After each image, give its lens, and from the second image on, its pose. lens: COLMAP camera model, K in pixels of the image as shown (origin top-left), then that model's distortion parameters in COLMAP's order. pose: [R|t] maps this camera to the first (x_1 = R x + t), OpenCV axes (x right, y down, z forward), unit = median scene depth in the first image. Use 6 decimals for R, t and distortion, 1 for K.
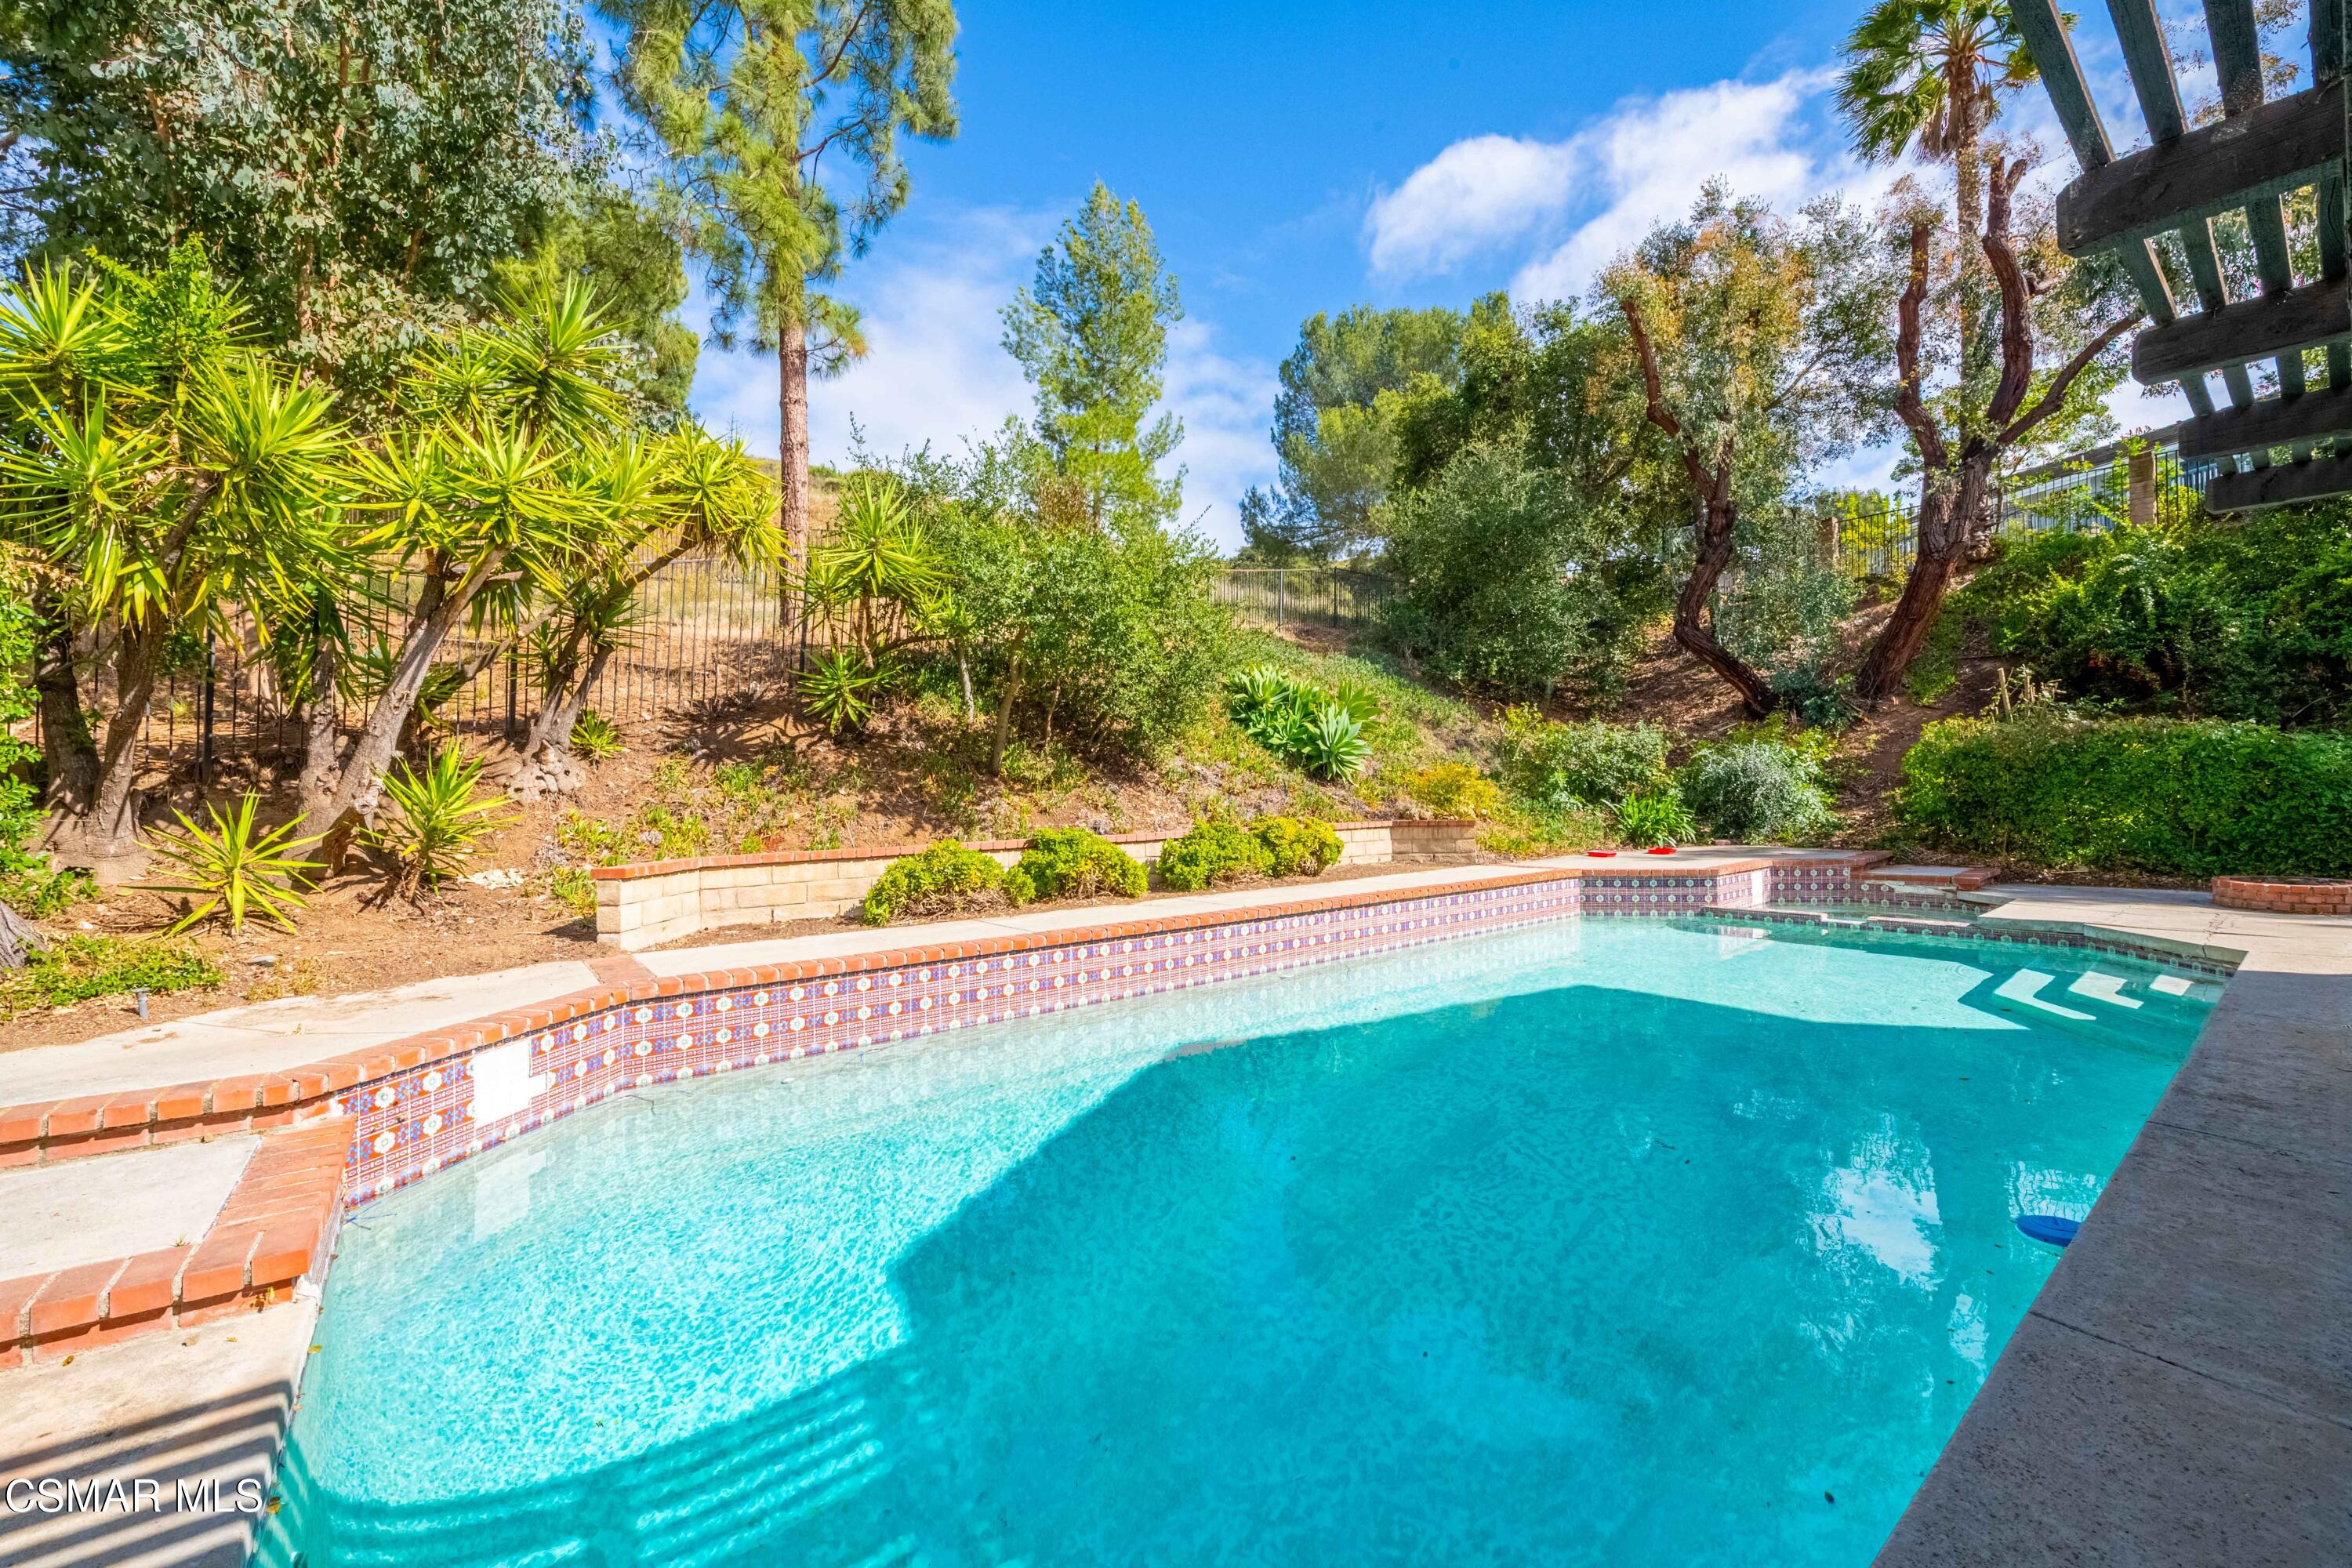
lens RADIAL K [[948.6, 0, 1222.1], [0, 948.6, 788.0], [0, 0, 1]] dist [-0.003094, -0.001708]
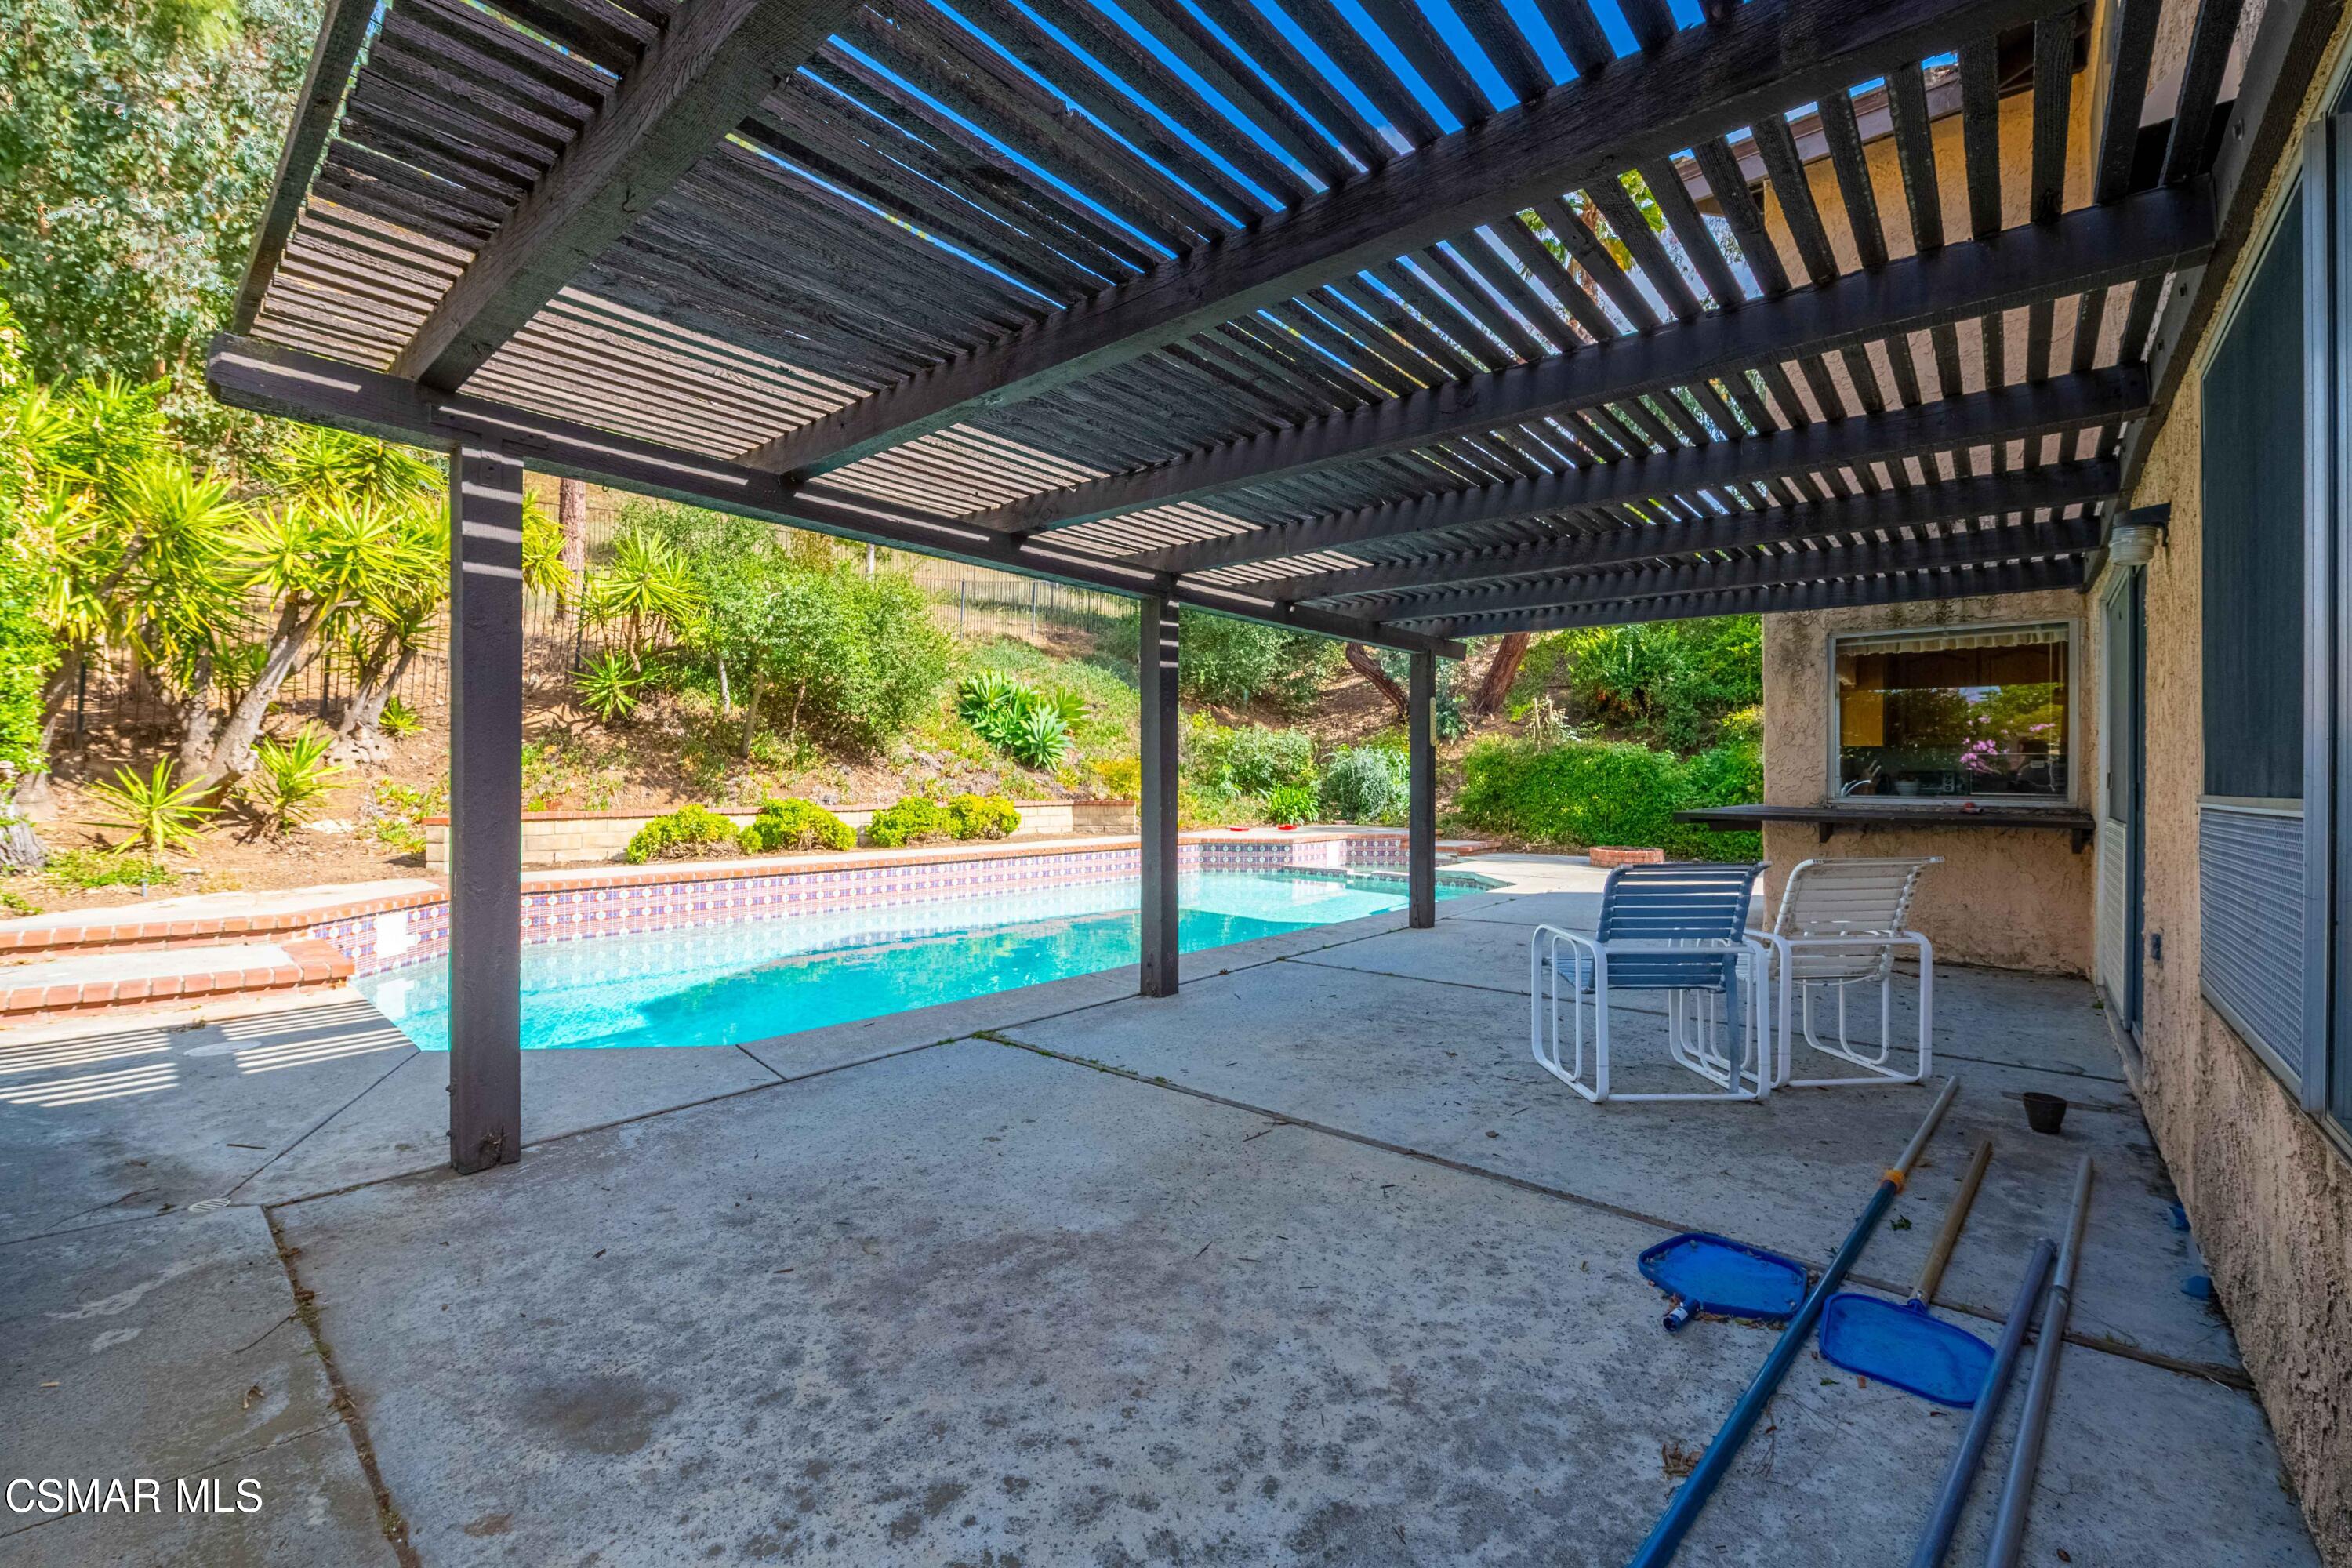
lens RADIAL K [[948.6, 0, 1188.8], [0, 948.6, 774.6], [0, 0, 1]] dist [-0.003094, -0.001708]
pose [[0.985723, 0.023799, 0.166684, 0.160933], [-0.024046, 0.999711, -0.000536, -0.004870], [-0.166648, -0.003479, 0.986010, -0.407265]]
